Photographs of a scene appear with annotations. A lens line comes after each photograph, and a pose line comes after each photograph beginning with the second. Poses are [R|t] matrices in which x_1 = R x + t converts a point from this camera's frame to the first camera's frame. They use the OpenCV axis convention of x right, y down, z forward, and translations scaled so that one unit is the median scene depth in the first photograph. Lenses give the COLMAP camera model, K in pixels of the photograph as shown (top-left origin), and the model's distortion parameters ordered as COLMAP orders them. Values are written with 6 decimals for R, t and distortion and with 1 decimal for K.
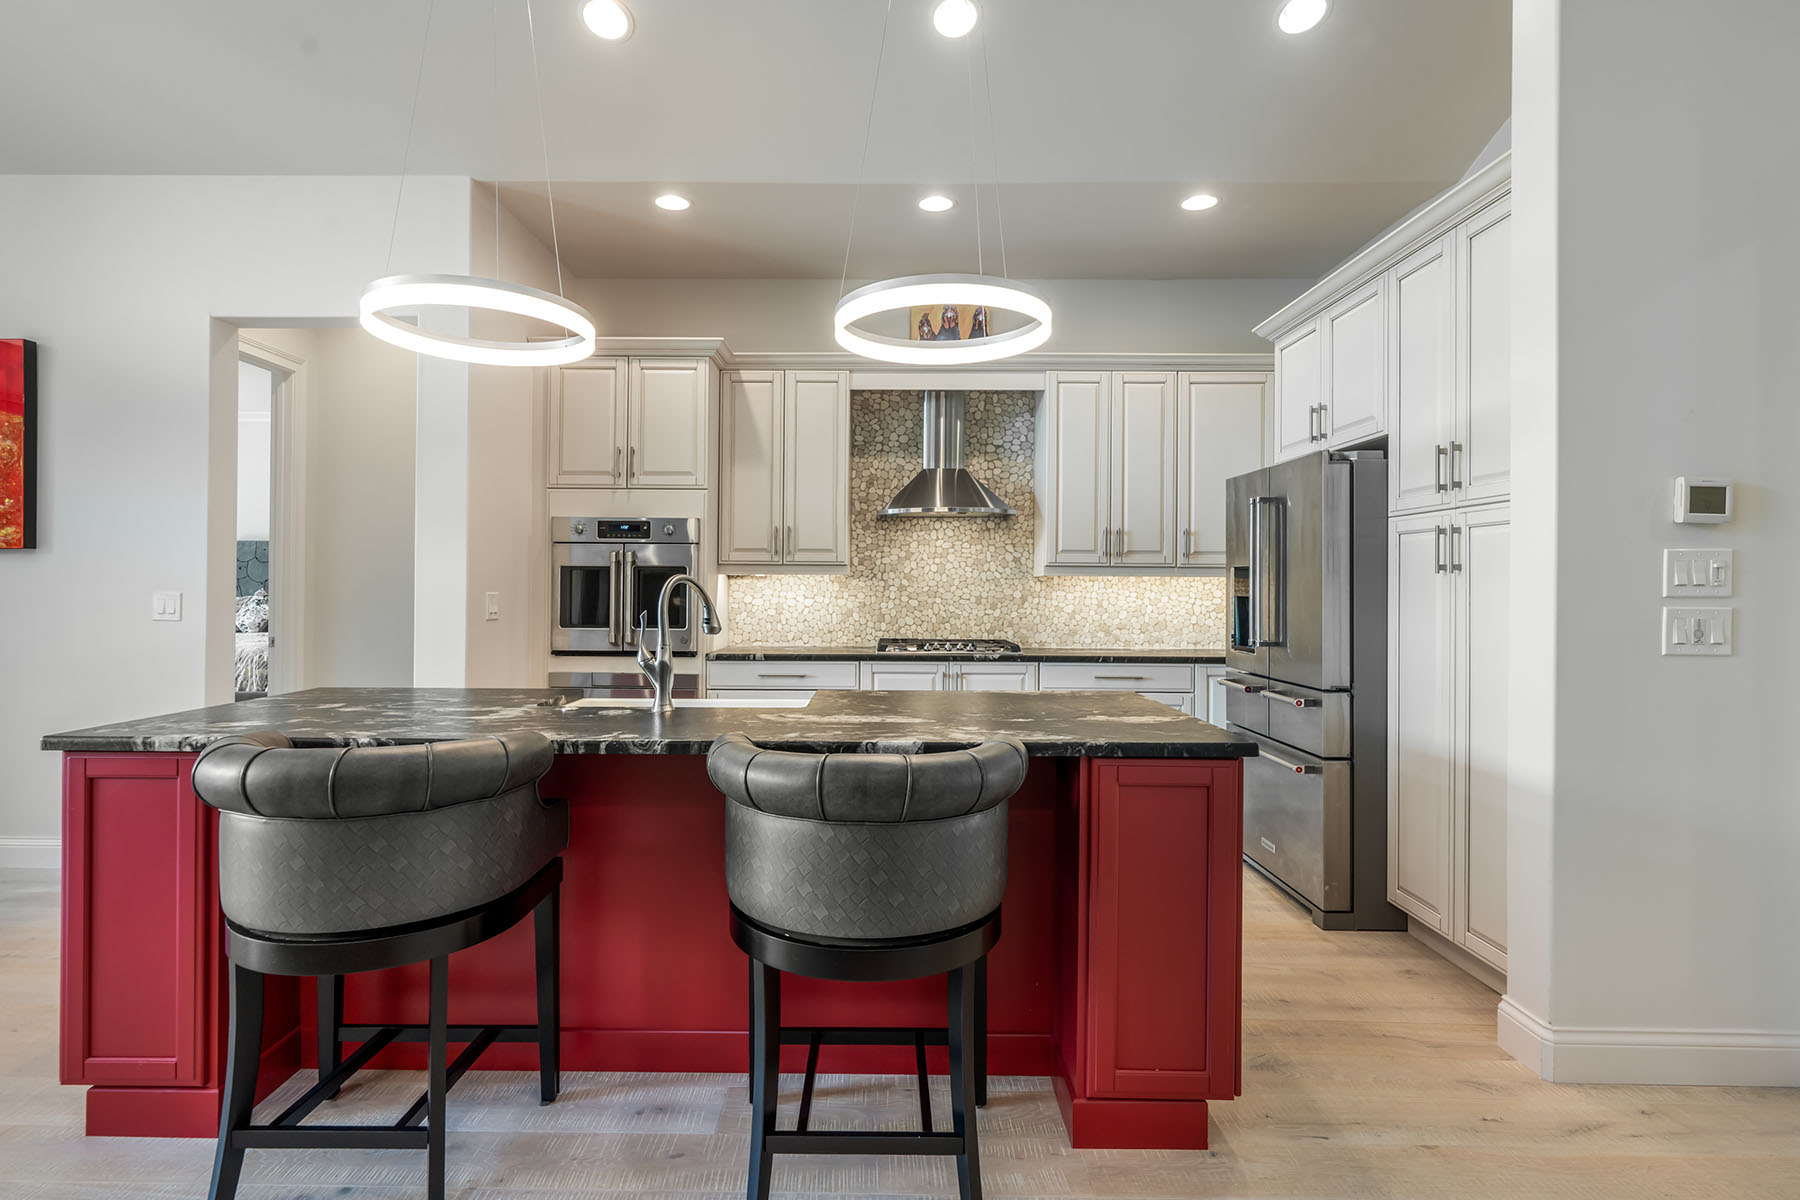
lens RADIAL K [[839.4, 0, 895.7], [0, 839.4, 587.7], [0, 0, 1]] dist [-0.024020, 0.000117]
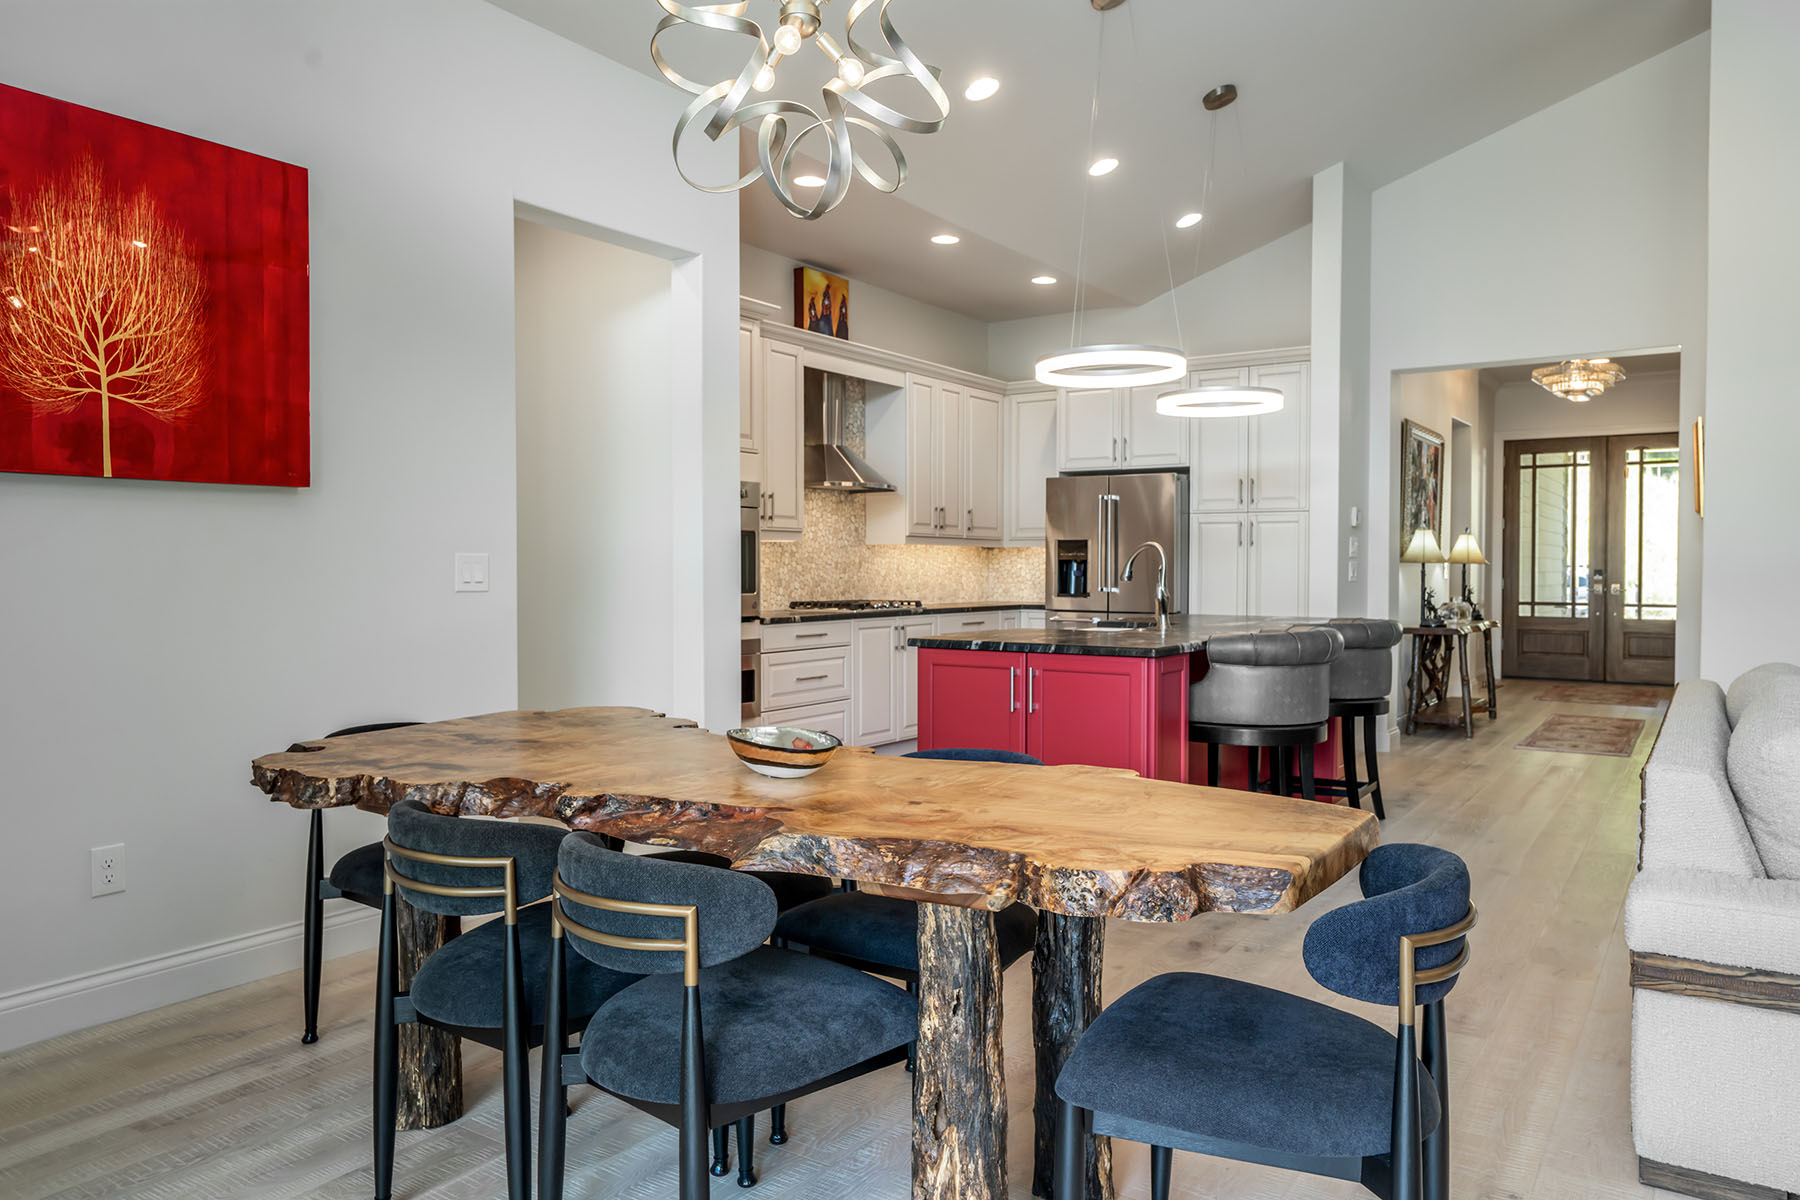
lens RADIAL K [[1165.3, 0, 906.6], [0, 1165.3, 567.4], [0, 0, 1]] dist [-0.007070, -0.001620]
pose [[0.572094, -0.005139, 0.820172, -1.270599], [0.001905, 0.999986, 0.004937, 0.011790], [-0.820186, -0.001262, 0.572095, 0.053282]]
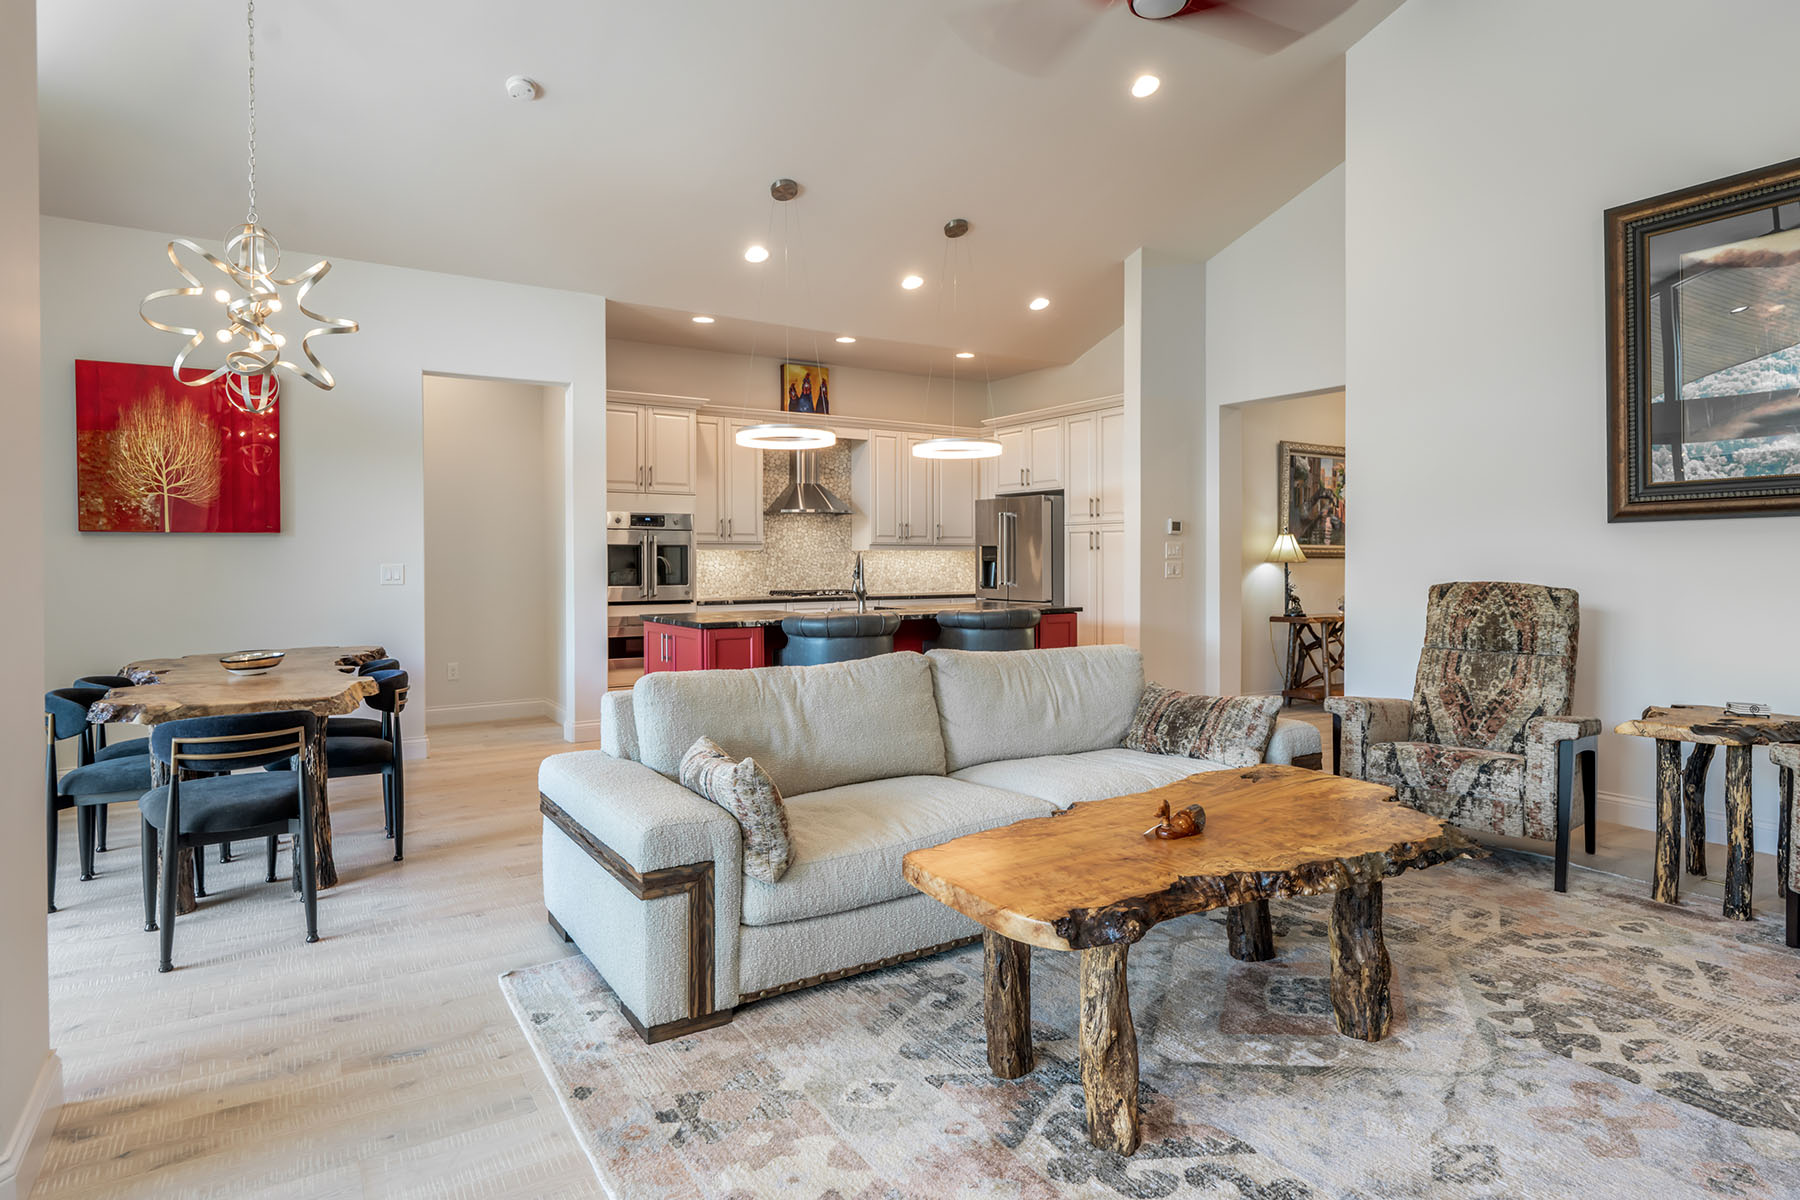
lens RADIAL K [[936.1, 0, 890.6], [0, 936.1, 552.5], [0, 0, 1]] dist [0.005255, 0.000408]
pose [[0.843352, -0.003100, 0.537352, -0.859137], [0.006950, 0.999963, -0.005139, -0.000060], [-0.537316, 0.008068, 0.843342, -0.658817]]
